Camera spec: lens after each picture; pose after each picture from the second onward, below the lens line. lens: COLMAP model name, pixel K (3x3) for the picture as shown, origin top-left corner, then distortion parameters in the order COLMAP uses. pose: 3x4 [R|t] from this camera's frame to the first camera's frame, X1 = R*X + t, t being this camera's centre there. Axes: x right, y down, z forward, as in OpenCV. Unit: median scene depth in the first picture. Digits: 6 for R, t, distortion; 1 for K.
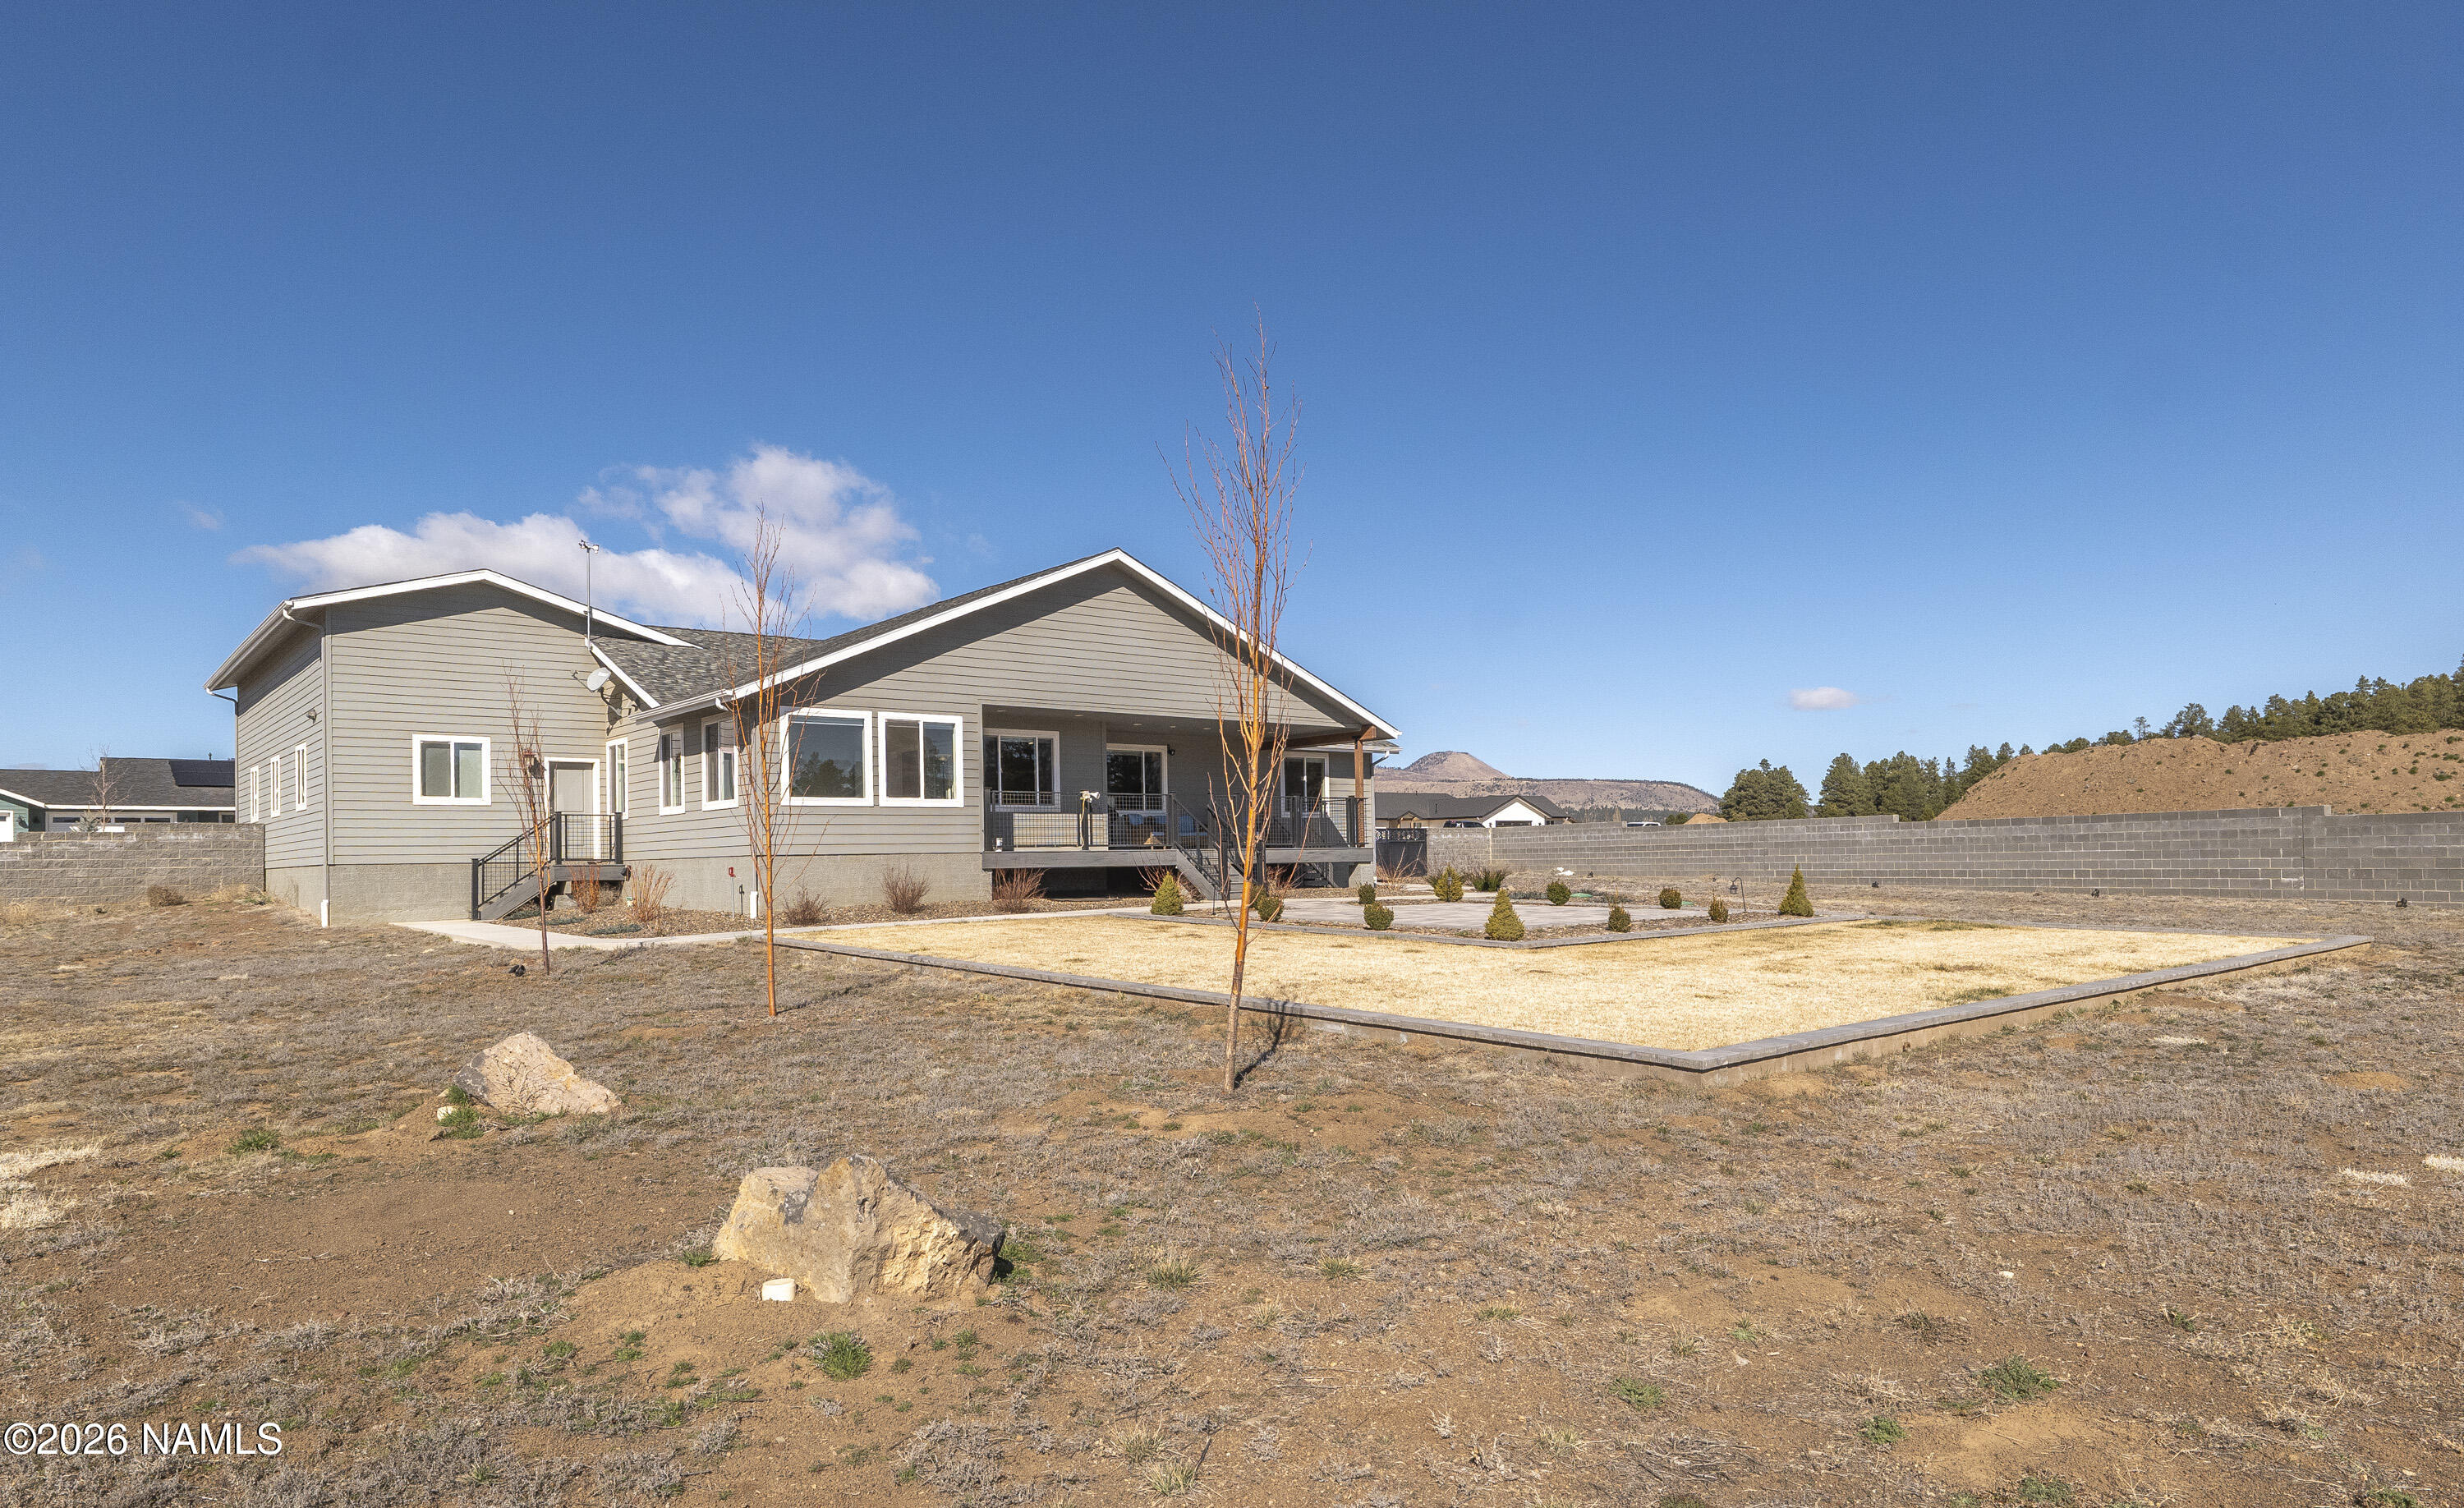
lens RADIAL K [[1403.9, 0, 1203.4], [0, 1403.9, 800.5], [0, 0, 1]] dist [-0.001425, -0.000640]
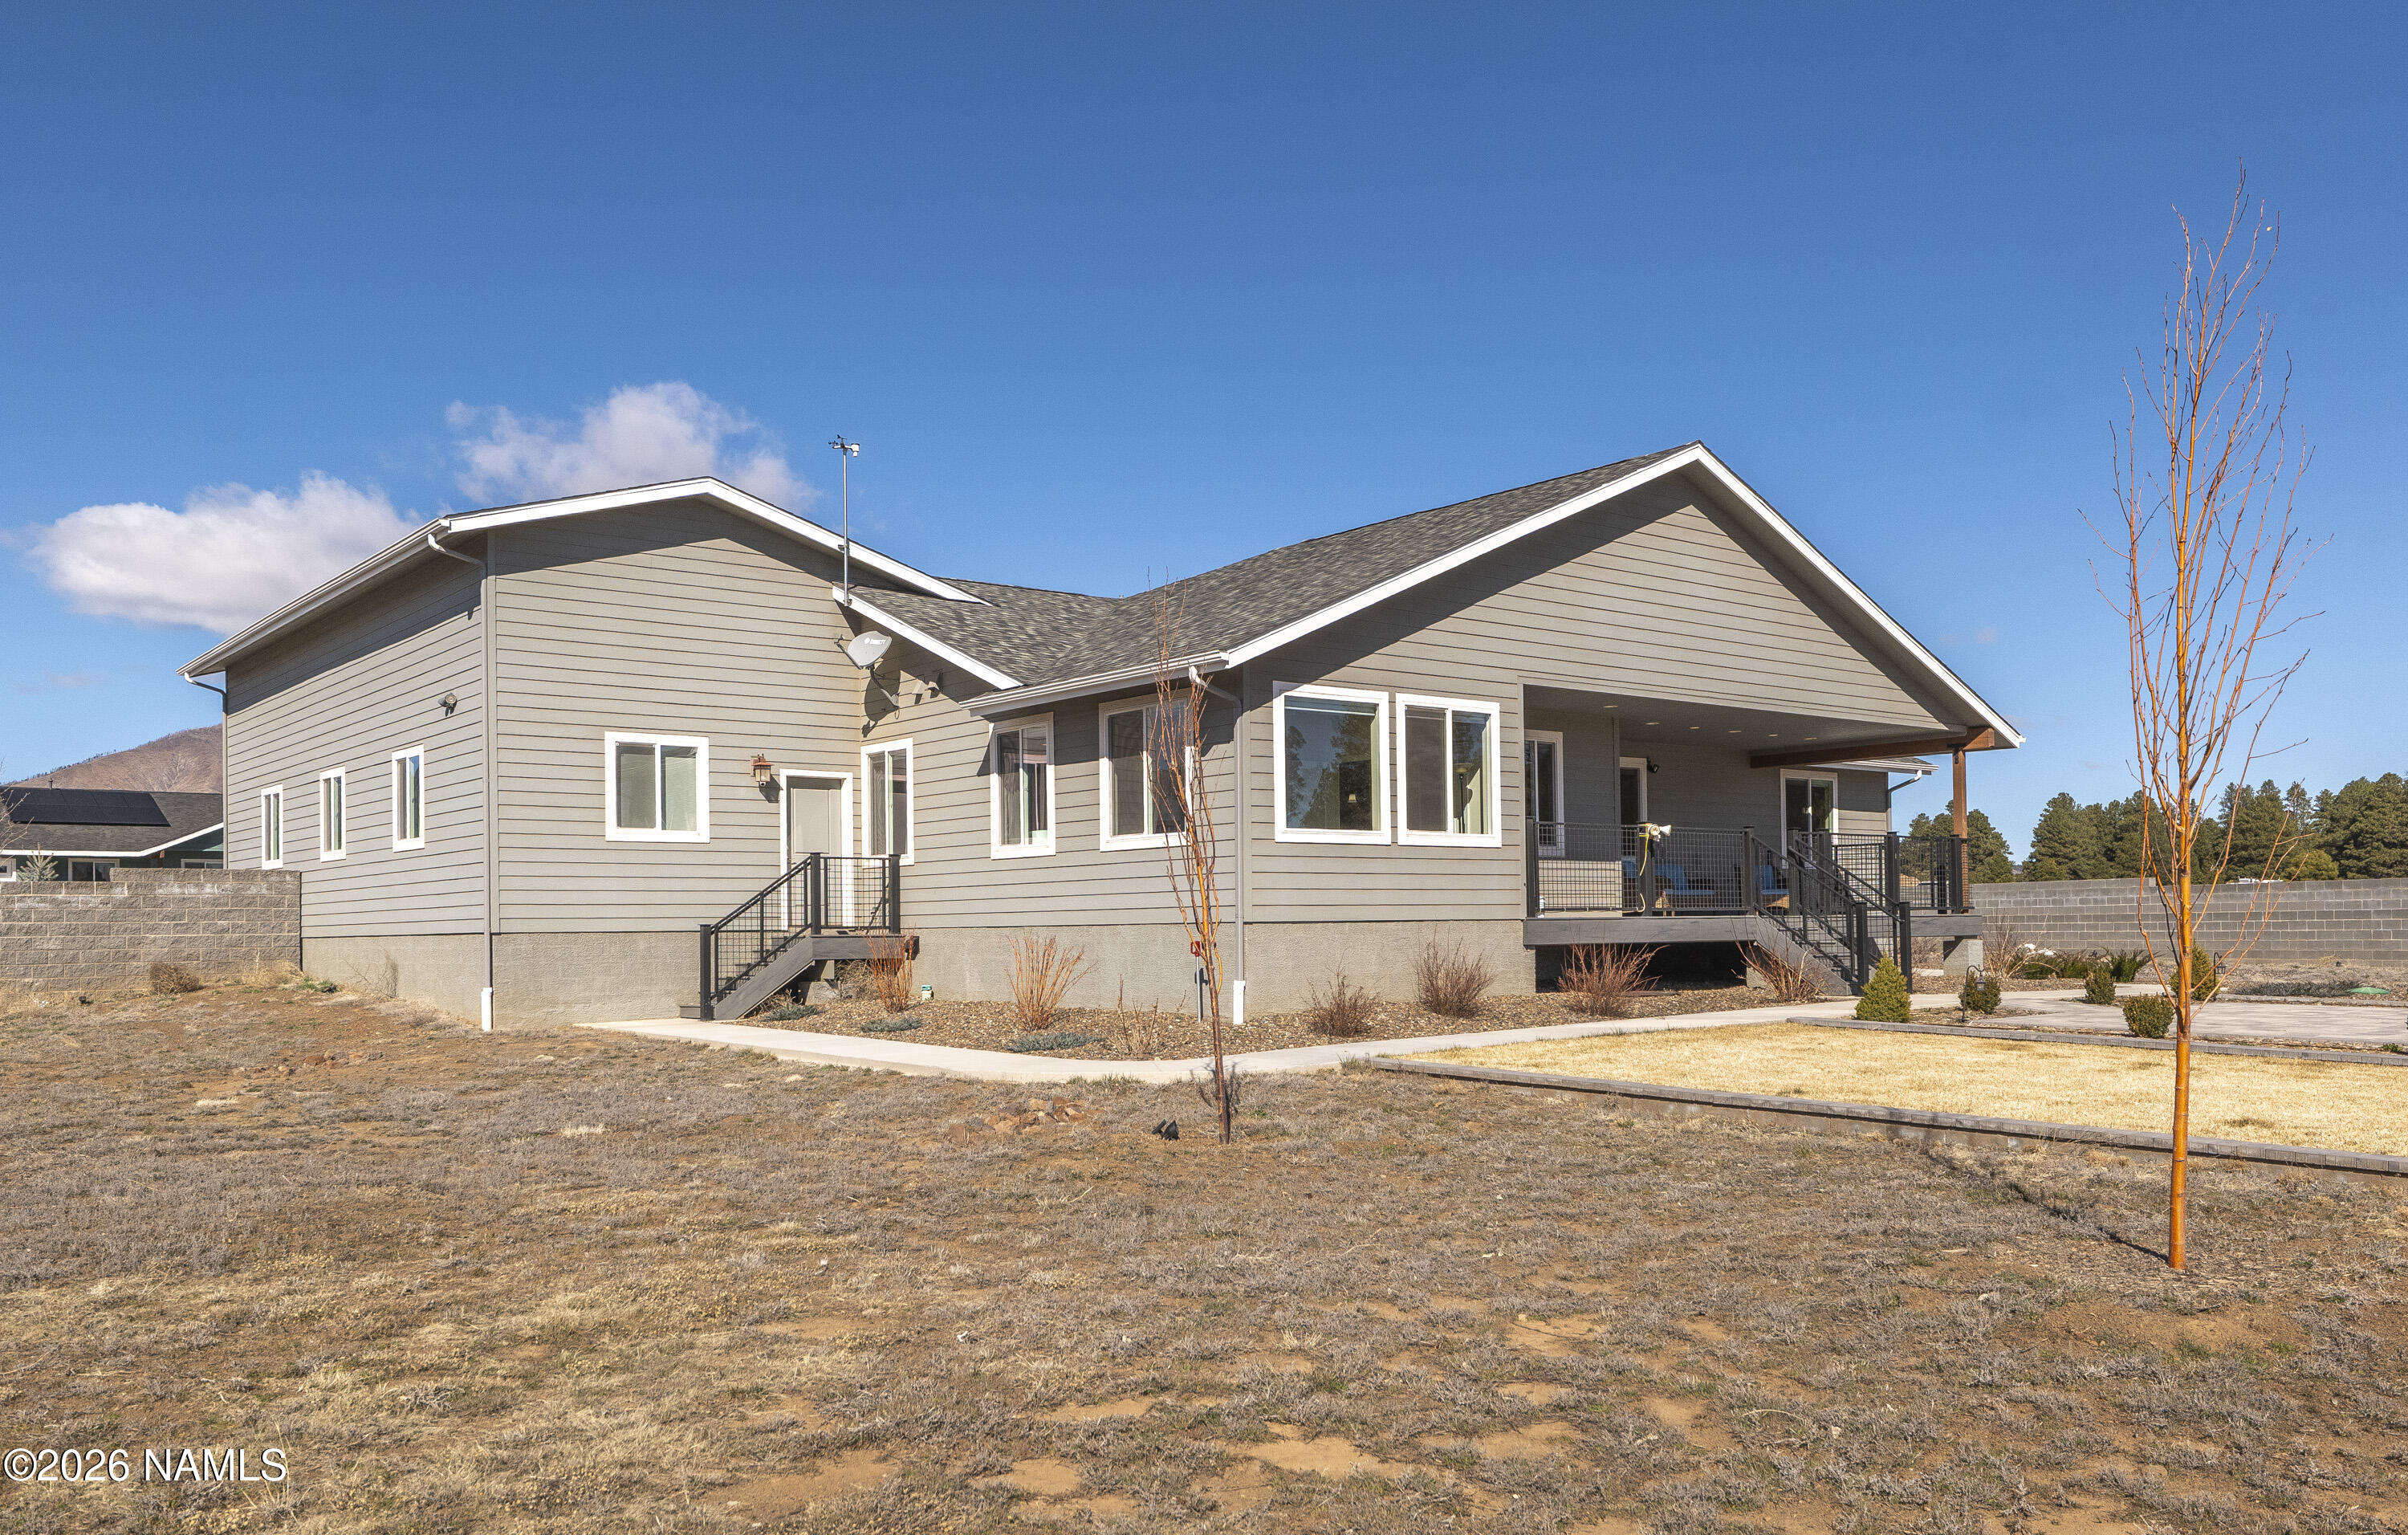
lens RADIAL K [[1792.3, 0, 1148.6], [0, 1792.3, 843.9], [0, 0, 1]] dist [0.003795, -0.001284]
pose [[0.999636, 0.003792, -0.026695, -0.289318], [-0.003916, 0.999982, -0.004586, 0.007304], [0.026677, 0.004689, 0.999633, 0.180861]]
